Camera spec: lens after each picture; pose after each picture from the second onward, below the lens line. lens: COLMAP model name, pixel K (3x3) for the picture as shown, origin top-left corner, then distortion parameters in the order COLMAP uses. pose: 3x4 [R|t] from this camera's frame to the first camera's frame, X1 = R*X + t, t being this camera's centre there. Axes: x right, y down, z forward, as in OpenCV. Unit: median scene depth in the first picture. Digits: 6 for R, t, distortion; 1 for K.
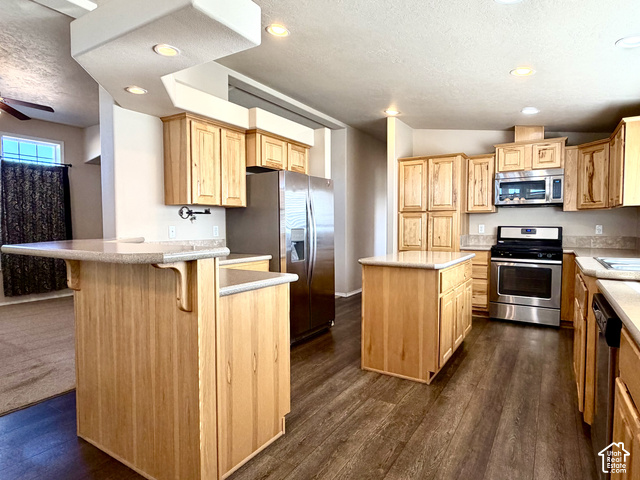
lens RADIAL K [[369.4, 0, 320.0], [0, 369.4, 240.0], [0, 0, 1]] dist [0.002401, 0.000551]
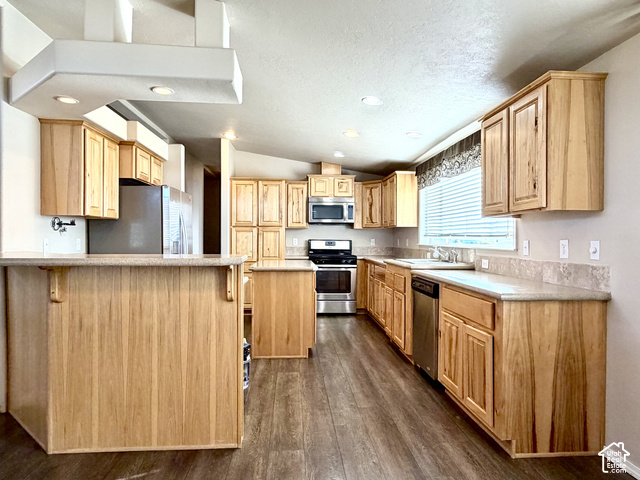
lens RADIAL K [[411.7, 0, 320.0], [0, 411.7, 240.0], [0, 0, 1]] dist [0.018816, -0.000928]
pose [[0.807132, 0.002111, 0.590368, -0.352315], [0.018821, 0.999393, -0.029305, 0.005959], [-0.590071, 0.034765, 0.806602, -0.155094]]
